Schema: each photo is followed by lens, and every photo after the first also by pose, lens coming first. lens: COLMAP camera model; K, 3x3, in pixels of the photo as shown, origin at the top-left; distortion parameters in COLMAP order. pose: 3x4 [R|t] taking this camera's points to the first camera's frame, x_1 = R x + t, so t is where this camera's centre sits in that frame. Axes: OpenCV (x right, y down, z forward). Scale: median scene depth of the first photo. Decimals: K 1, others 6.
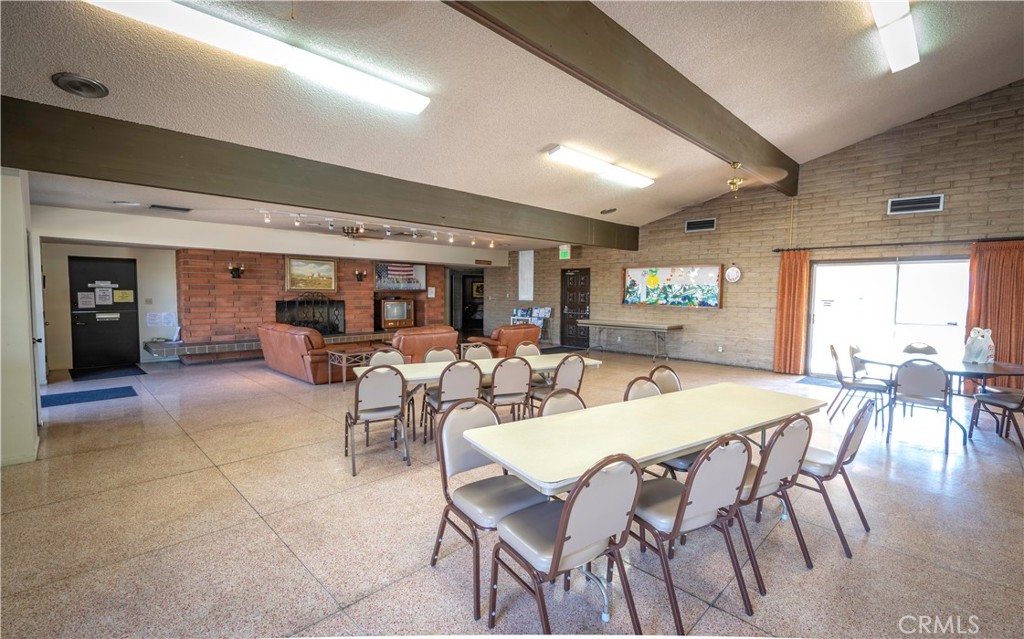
lens RADIAL K [[461.6, 0, 512.0], [0, 461.6, 319.5], [0, 0, 1]] dist [0.001279, 0.000255]
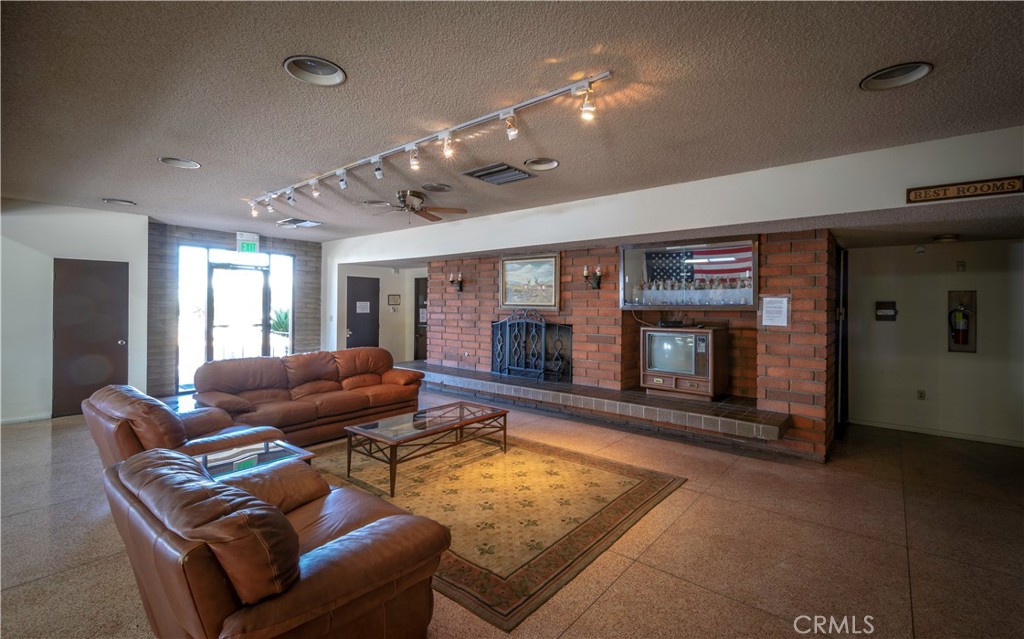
lens RADIAL K [[461.6, 0, 512.0], [0, 461.6, 319.5], [0, 0, 1]] dist [0.001279, 0.000255]
pose [[0.085654, 0.022393, -0.996073, 0.181541], [-0.066728, 0.997632, 0.016690, -0.050327], [0.994088, 0.065037, 0.086945, 0.851047]]
